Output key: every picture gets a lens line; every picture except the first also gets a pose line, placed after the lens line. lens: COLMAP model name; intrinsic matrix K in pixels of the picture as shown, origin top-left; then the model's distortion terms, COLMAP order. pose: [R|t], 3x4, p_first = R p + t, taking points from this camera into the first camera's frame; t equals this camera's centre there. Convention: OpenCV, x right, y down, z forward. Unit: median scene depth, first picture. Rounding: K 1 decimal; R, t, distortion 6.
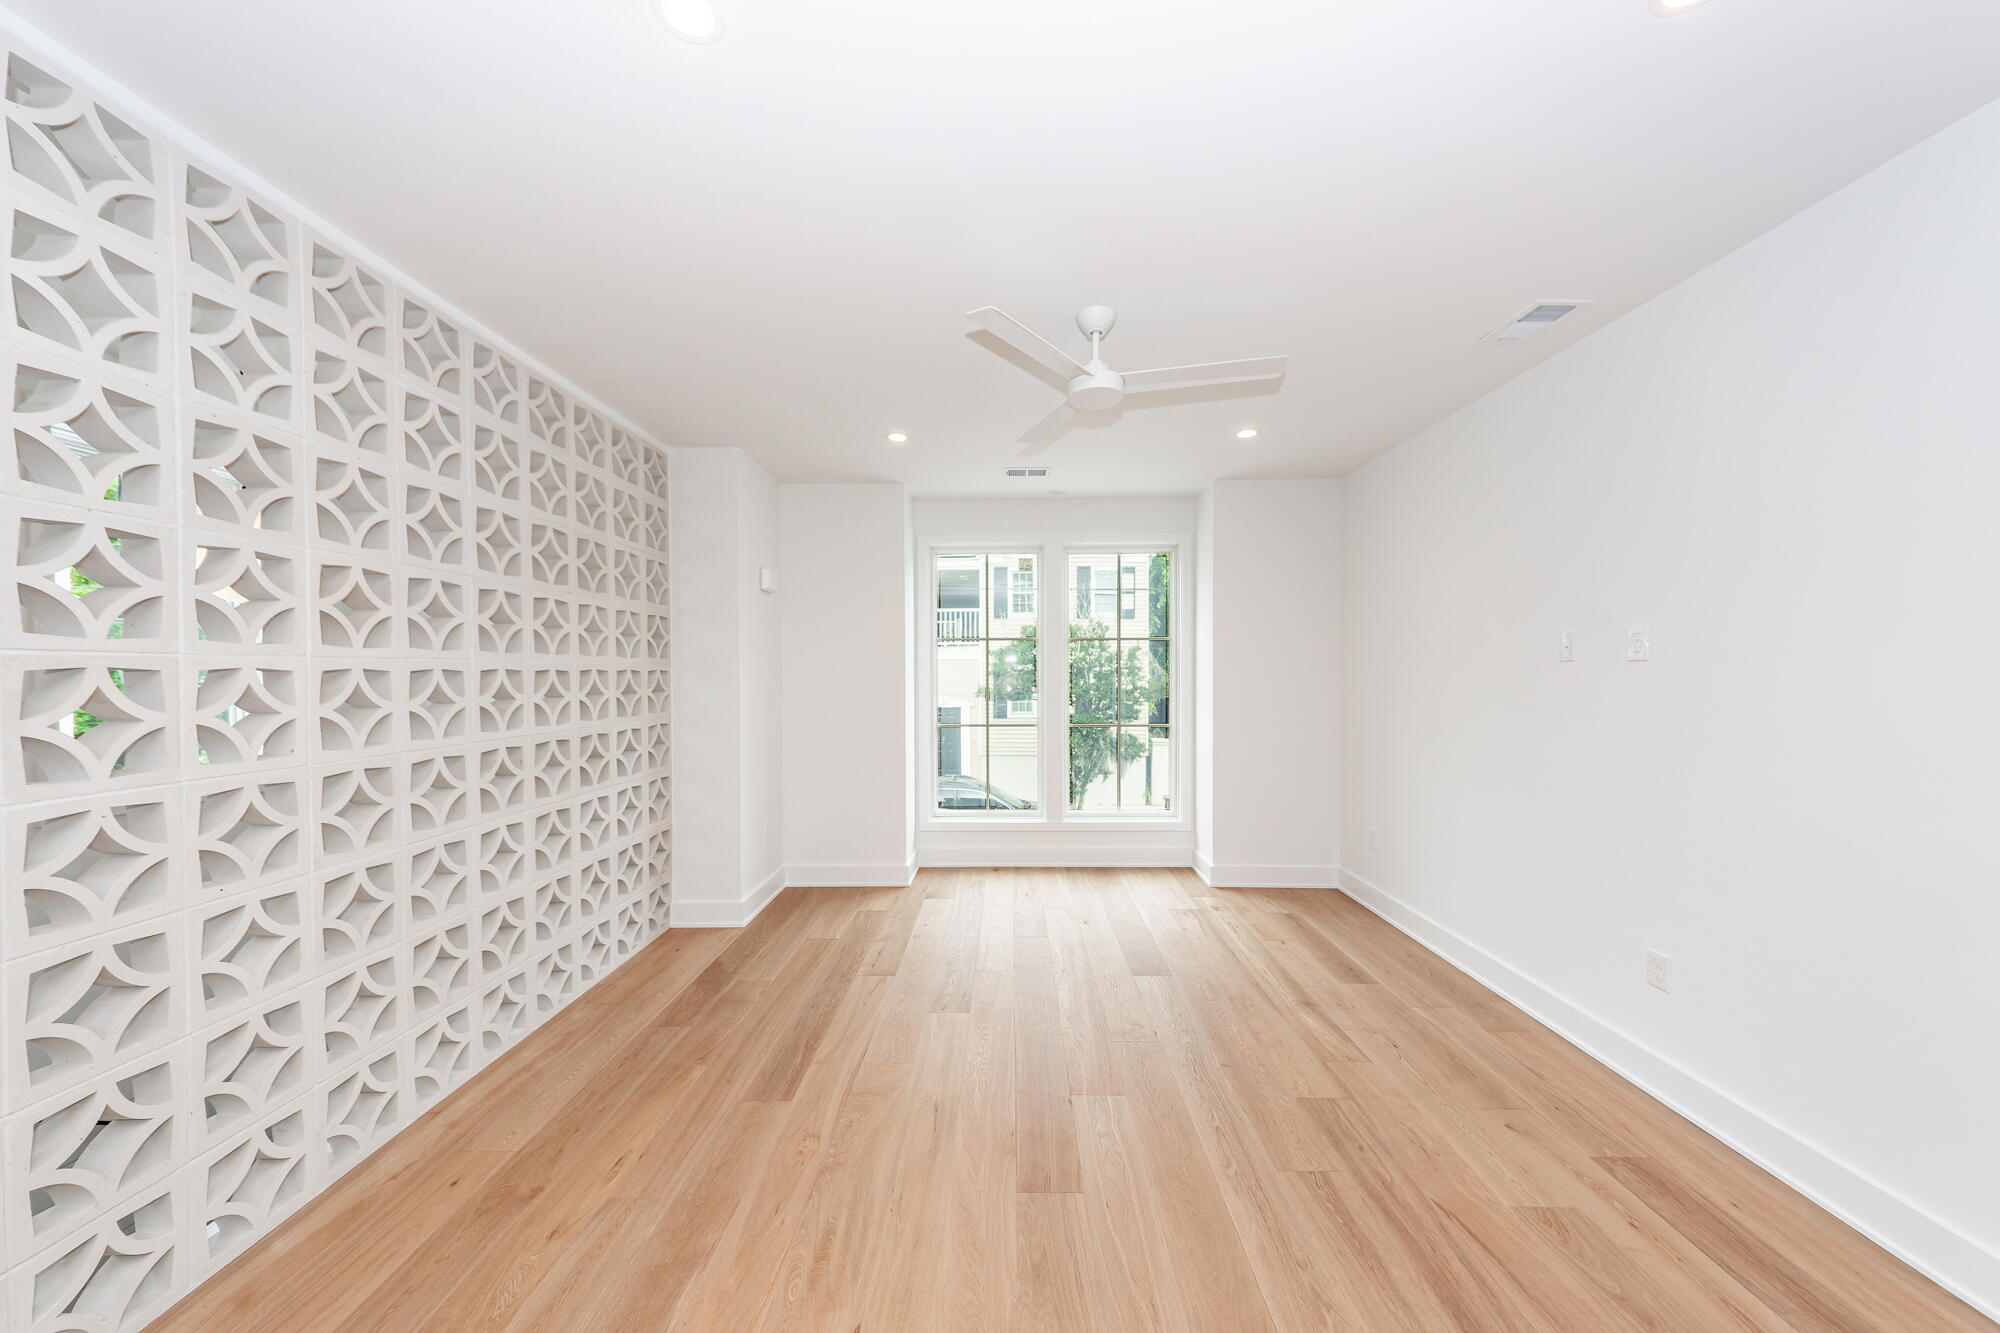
lens RADIAL K [[772.0, 0, 998.0], [0, 772.0, 668.0], [0, 0, 1]] dist [0.015622, -0.004105]
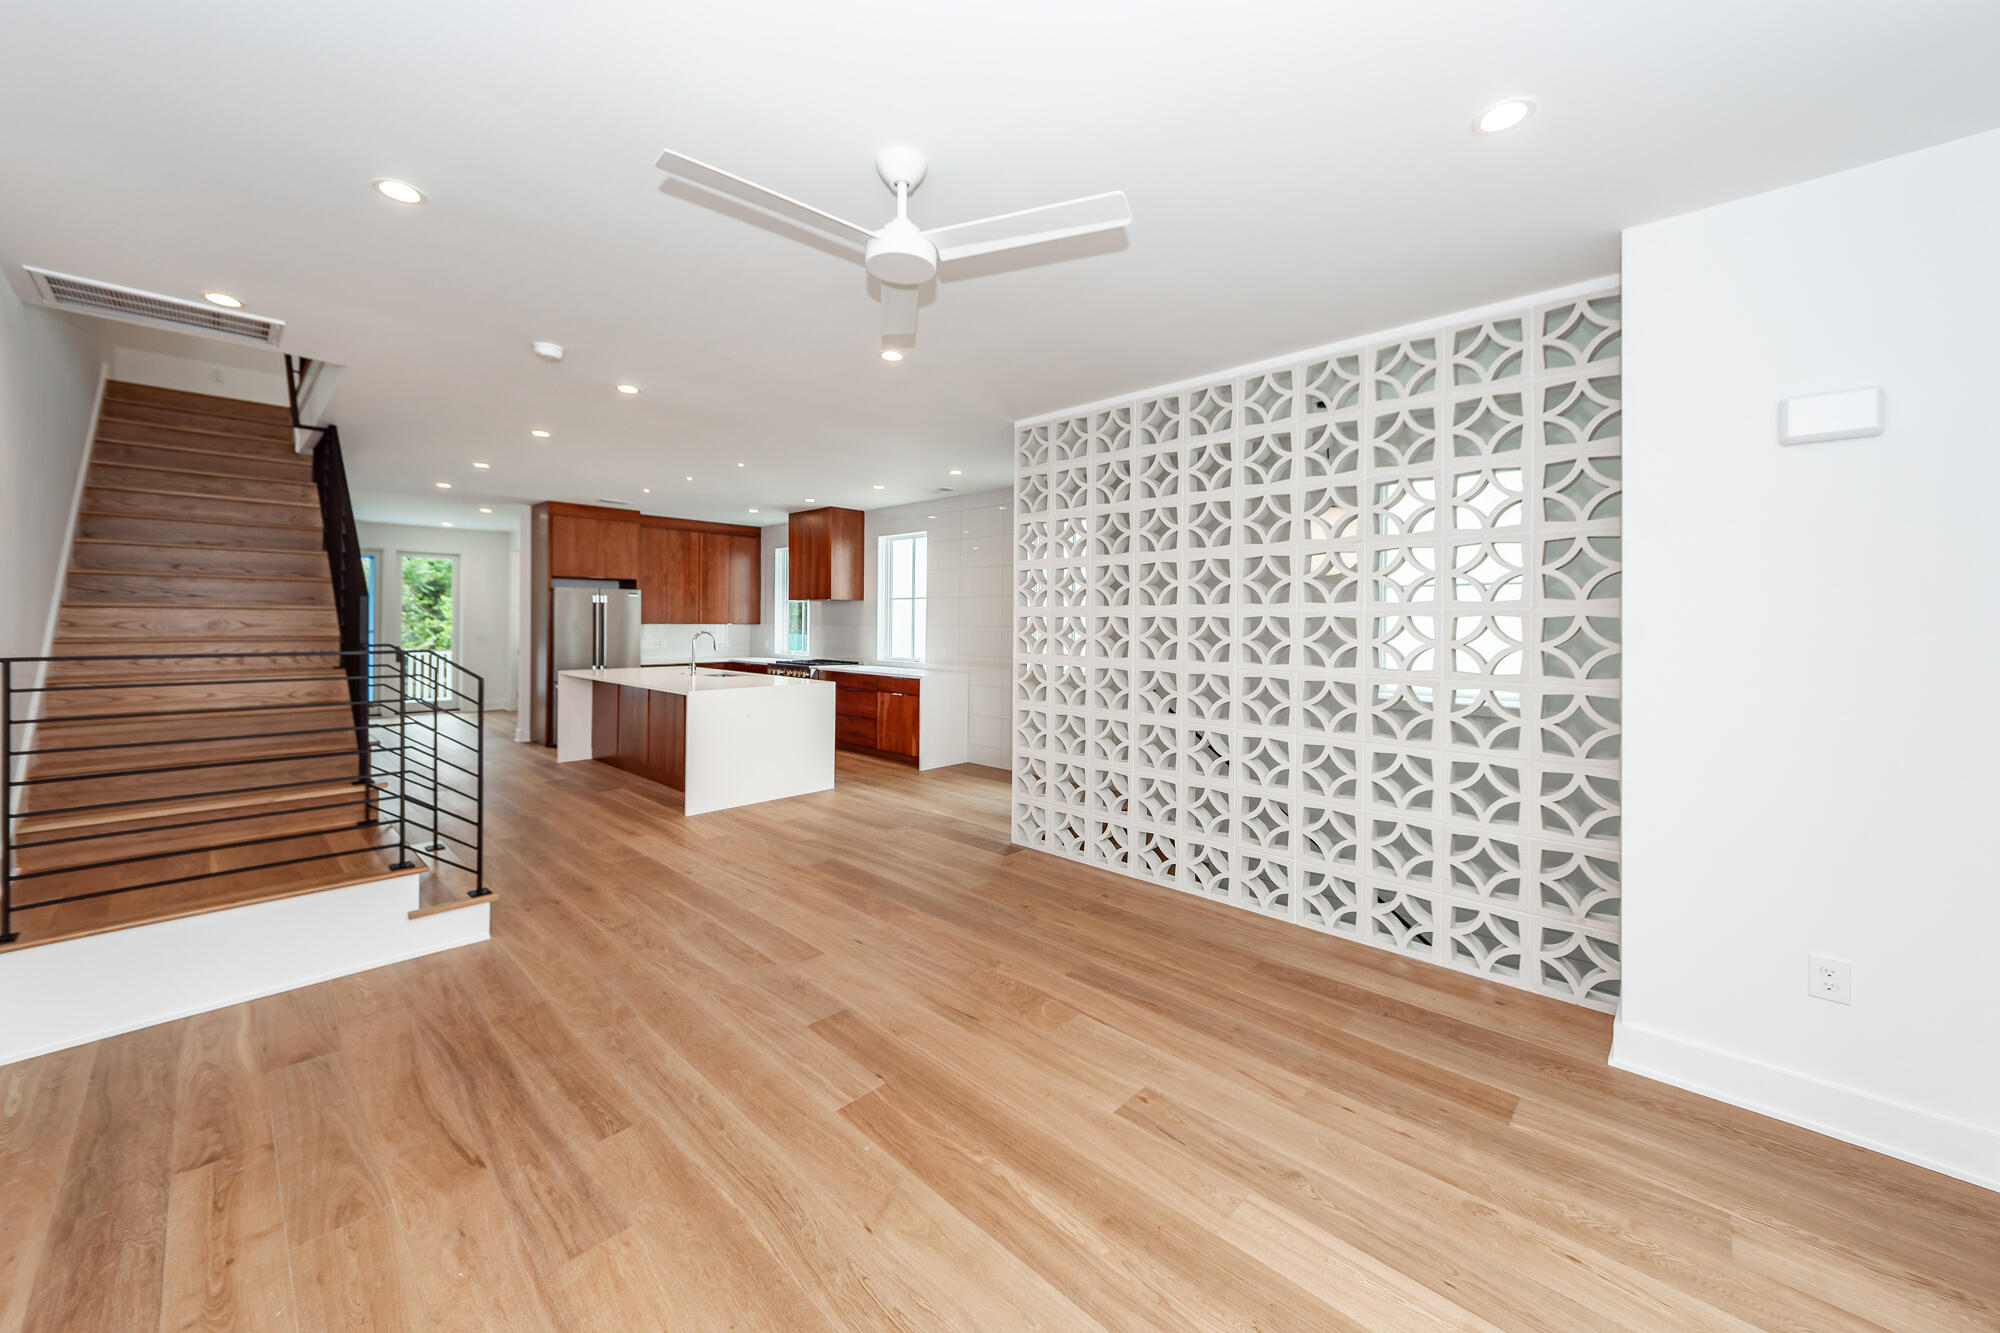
lens RADIAL K [[772.0, 0, 995.6], [0, 772.0, 619.5], [0, 0, 1]] dist [0.015622, -0.004105]
pose [[-0.703667, -0.002564, -0.710526, 0.611398], [-0.002075, 0.999997, -0.001554, 0.004807], [0.710527, 0.000381, -0.703670, 1.620432]]
